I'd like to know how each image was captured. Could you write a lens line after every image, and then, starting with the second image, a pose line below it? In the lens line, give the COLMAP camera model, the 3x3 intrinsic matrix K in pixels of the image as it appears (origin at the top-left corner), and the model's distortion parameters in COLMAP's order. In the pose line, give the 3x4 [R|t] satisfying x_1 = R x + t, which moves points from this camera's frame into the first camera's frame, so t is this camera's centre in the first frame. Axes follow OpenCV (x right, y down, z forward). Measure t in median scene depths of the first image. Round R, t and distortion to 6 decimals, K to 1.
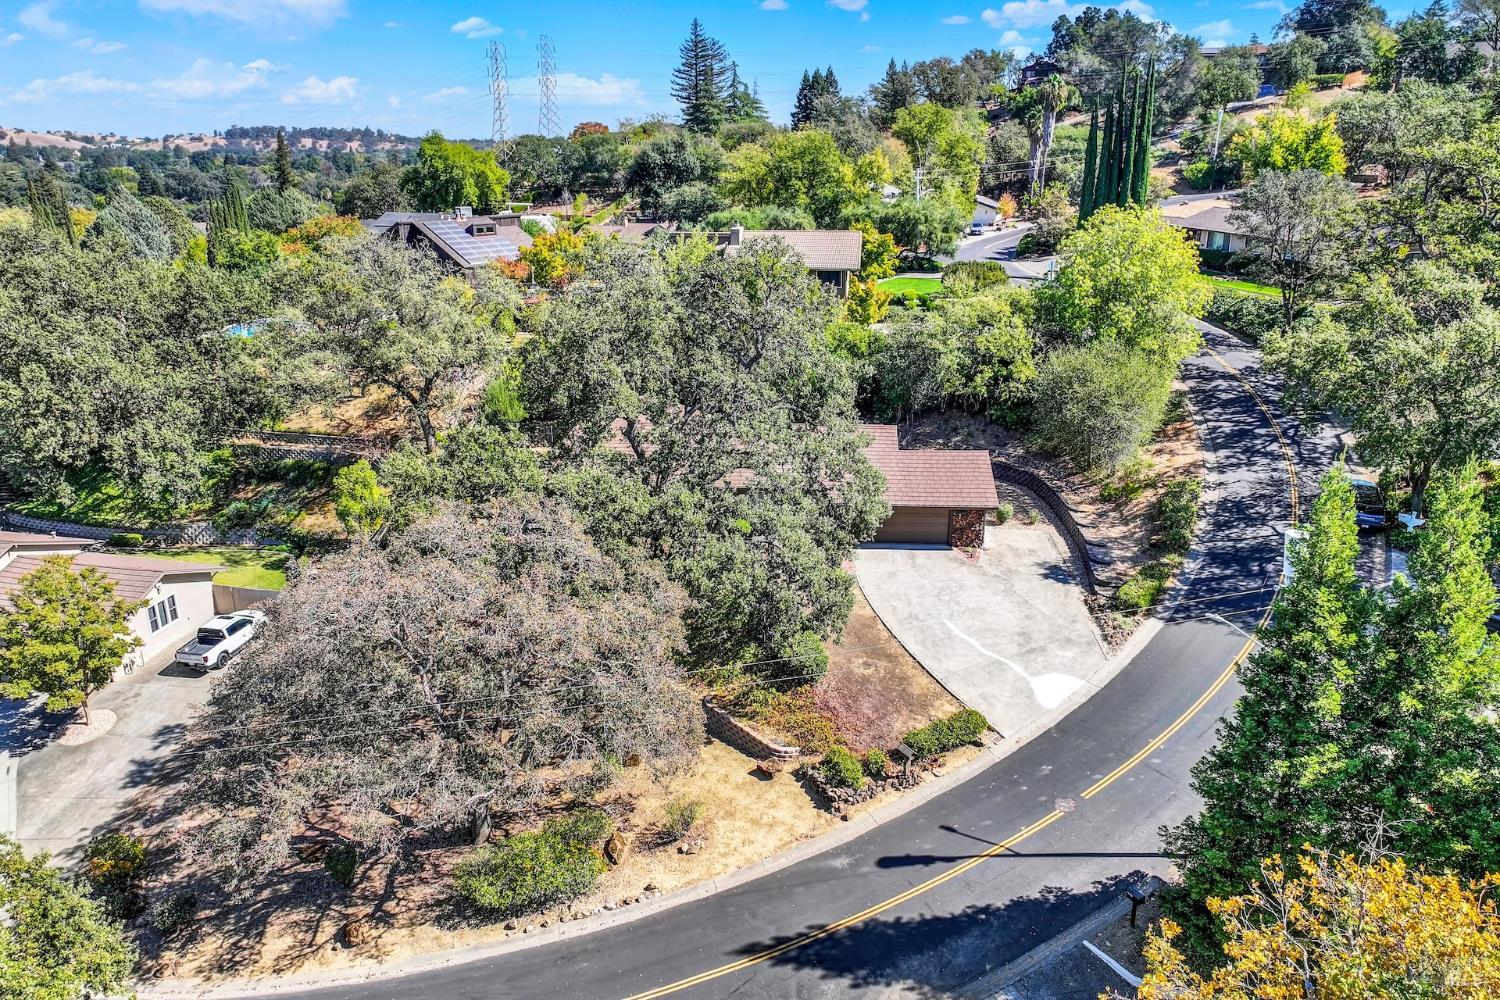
lens RADIAL K [[1056.5, 0, 743.7], [0, 1056.5, 454.7], [0, 0, 1]] dist [0.014476, -0.009757]
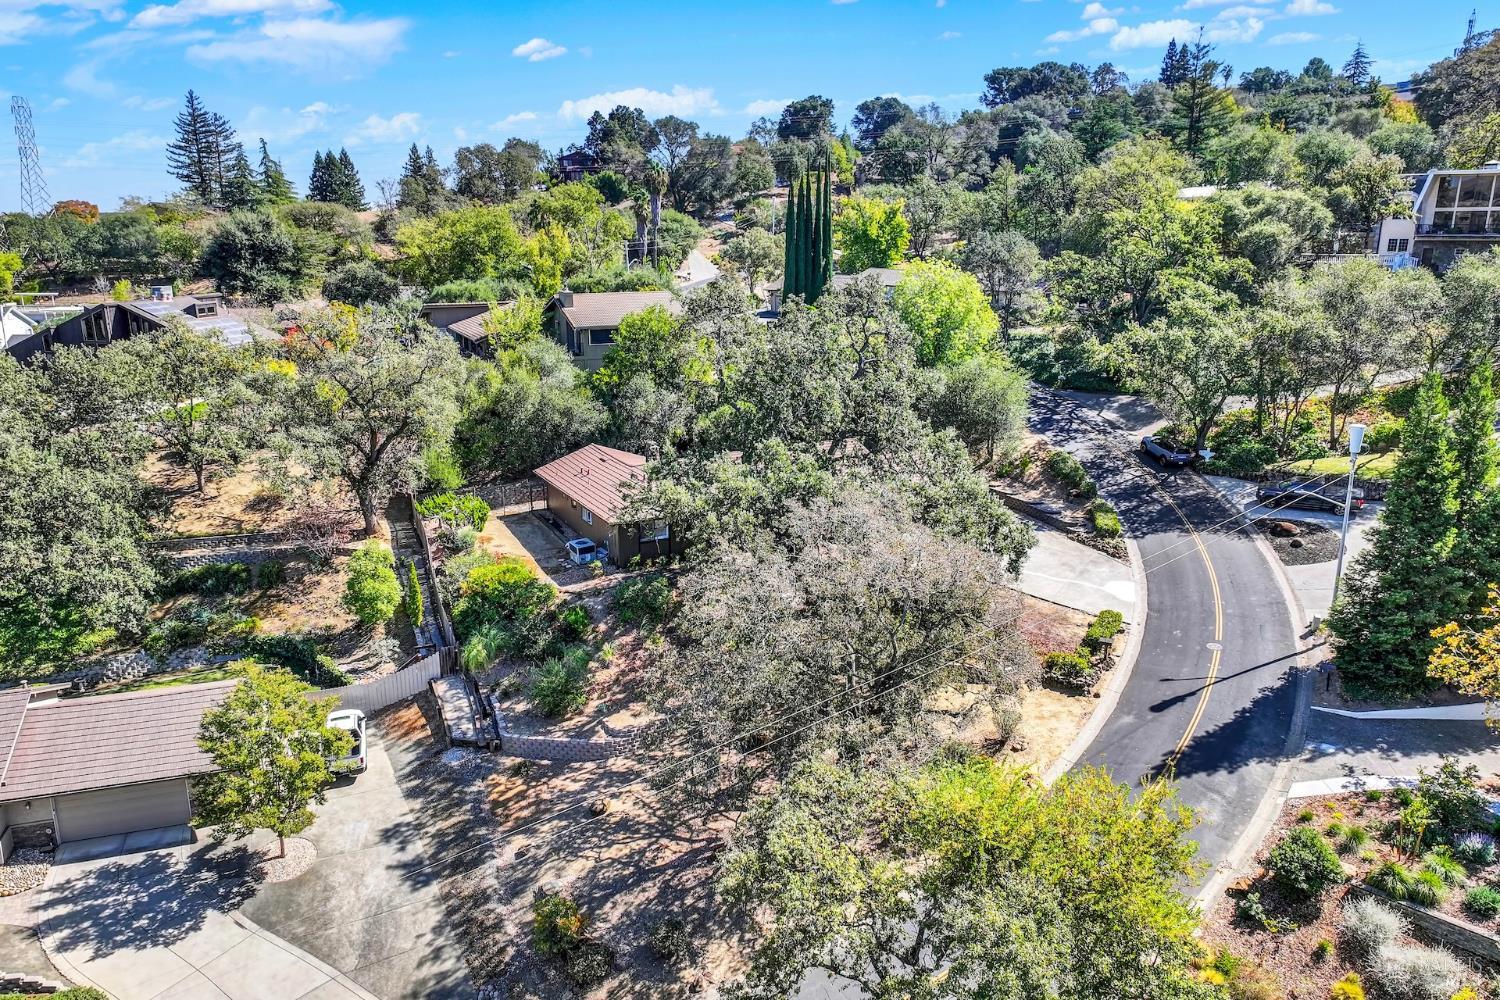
lens RADIAL K [[1056.5, 0, 742.8], [0, 1056.5, 497.9], [0, 0, 1]] dist [0.014476, -0.009757]
pose [[0.847157, -0.129628, 0.515288, -0.313395], [0.152249, 0.988341, -0.001673, 0.011340], [-0.509063, 0.079869, 0.857016, 0.023975]]
